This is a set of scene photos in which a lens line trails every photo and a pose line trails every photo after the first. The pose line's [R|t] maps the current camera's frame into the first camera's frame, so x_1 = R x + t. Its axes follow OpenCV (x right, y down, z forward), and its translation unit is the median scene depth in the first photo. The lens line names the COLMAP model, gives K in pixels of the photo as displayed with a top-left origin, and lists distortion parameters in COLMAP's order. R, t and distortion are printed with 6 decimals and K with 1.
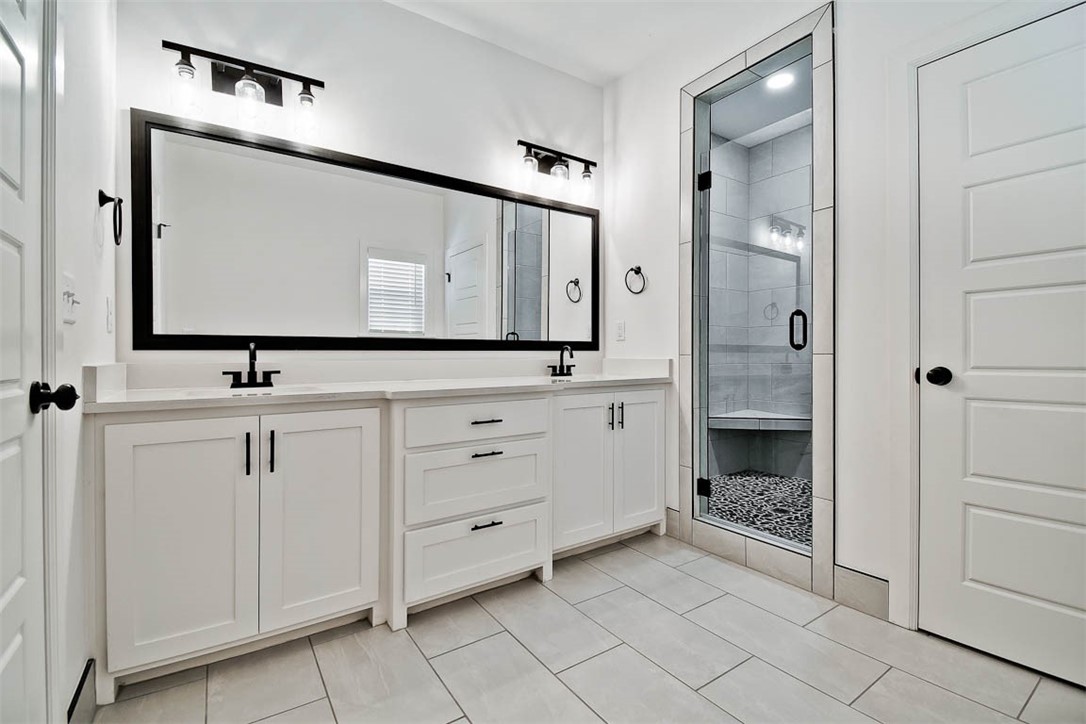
lens RADIAL K [[480.0, 0, 543.0], [0, 480.0, 362.0], [0, 0, 1]] dist [0.000014, -0.000155]
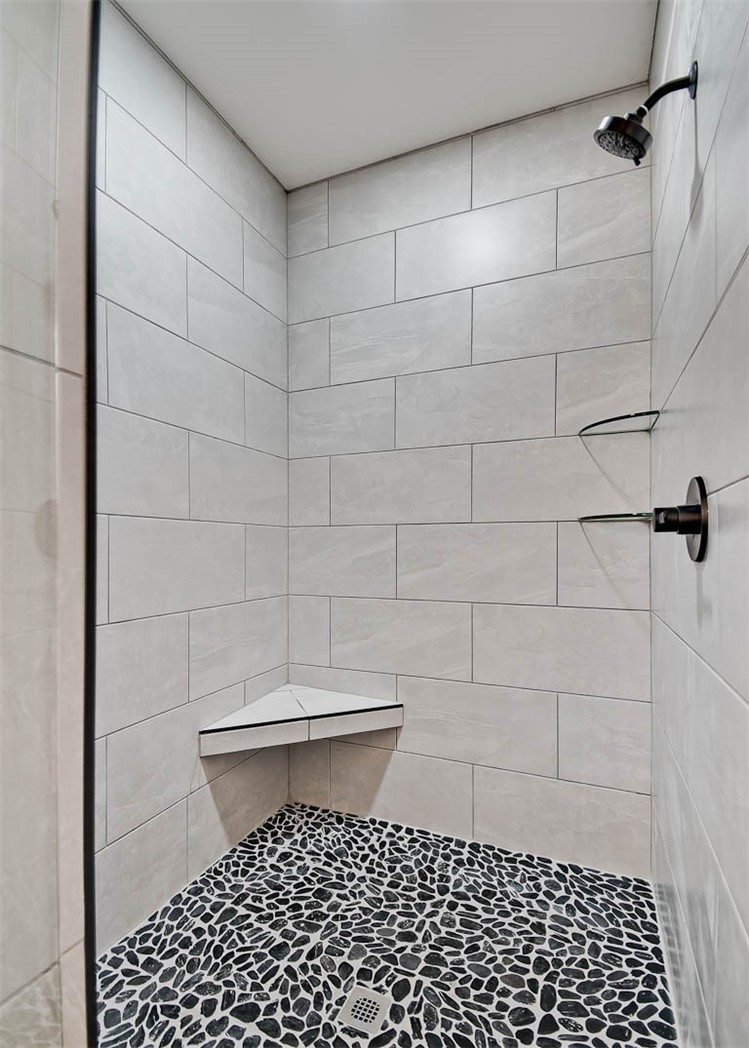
lens RADIAL K [[510.8, 0, 372.0], [0, 510.8, 546.9], [0, 0, 1]] dist [0.000075, -0.000250]
pose [[0.847359, 0.004973, 0.530997, 0.040115], [-0.000654, 0.999965, -0.008321, -0.008792], [-0.531020, 0.006704, 0.847333, 0.092035]]
